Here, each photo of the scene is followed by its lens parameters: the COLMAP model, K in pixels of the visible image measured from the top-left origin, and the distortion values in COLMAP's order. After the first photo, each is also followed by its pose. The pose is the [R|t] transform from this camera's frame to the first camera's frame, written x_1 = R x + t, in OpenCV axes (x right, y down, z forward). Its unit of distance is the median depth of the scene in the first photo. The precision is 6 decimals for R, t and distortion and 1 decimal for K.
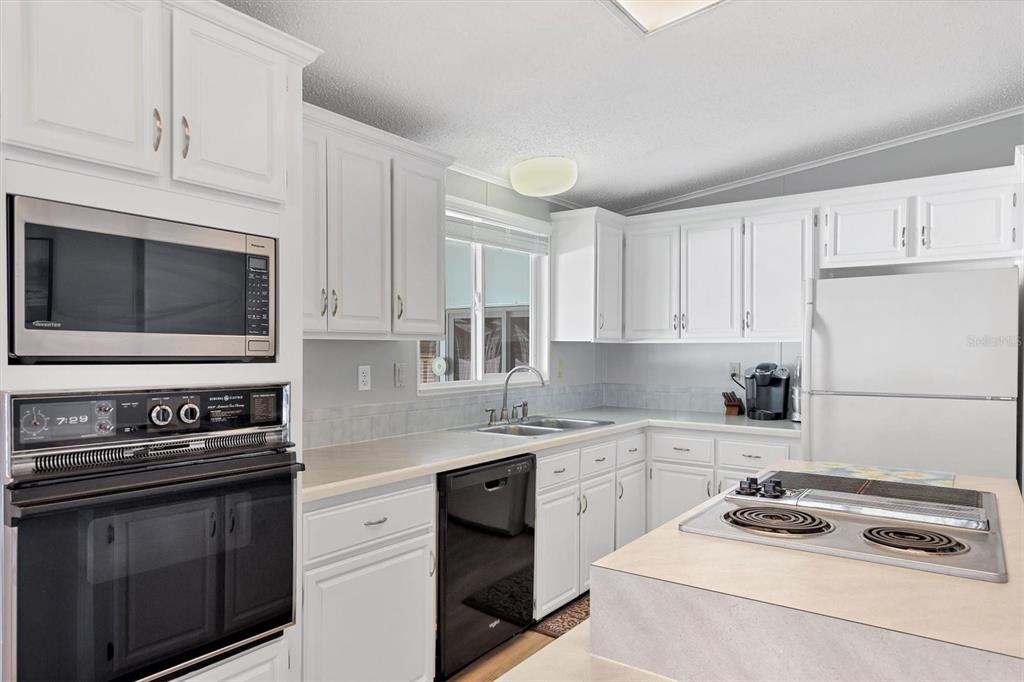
lens RADIAL K [[650.4, 0, 514.4], [0, 650.4, 361.4], [0, 0, 1]] dist [0.004358, 0.000686]
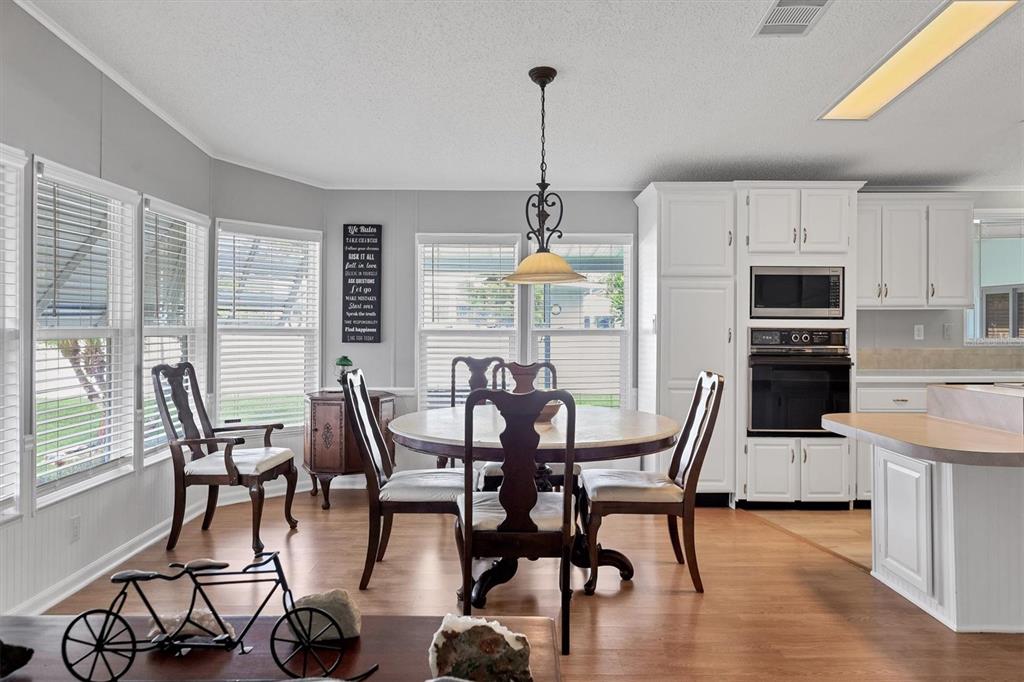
lens RADIAL K [[691.8, 0, 509.6], [0, 691.8, 319.0], [0, 0, 1]] dist [0.015639, 0.001128]
pose [[0.594203, -0.005690, -0.804295, 0.952476], [-0.014341, 0.999741, -0.017667, 0.062232], [0.804187, 0.022032, 0.593968, -1.485362]]
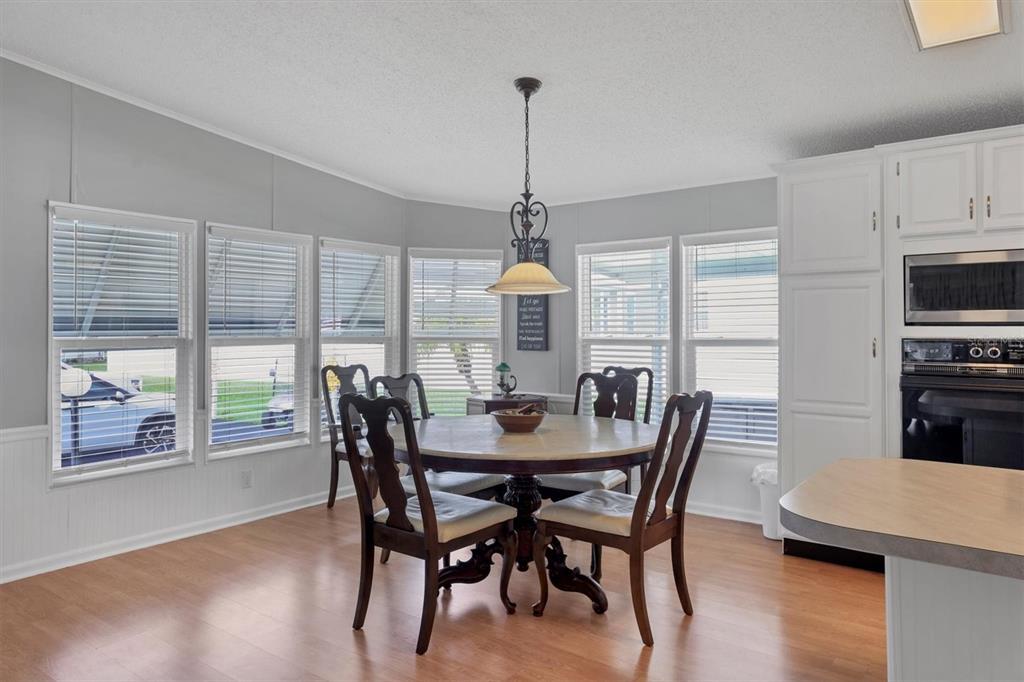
lens RADIAL K [[691.8, 0, 509.6], [0, 691.8, 319.0], [0, 0, 1]] dist [0.015639, 0.001128]
pose [[-0.022956, -0.017432, -0.999584, 1.368611], [-0.012997, 0.999769, -0.017137, 0.032072], [0.999652, 0.012598, -0.023178, -0.304744]]
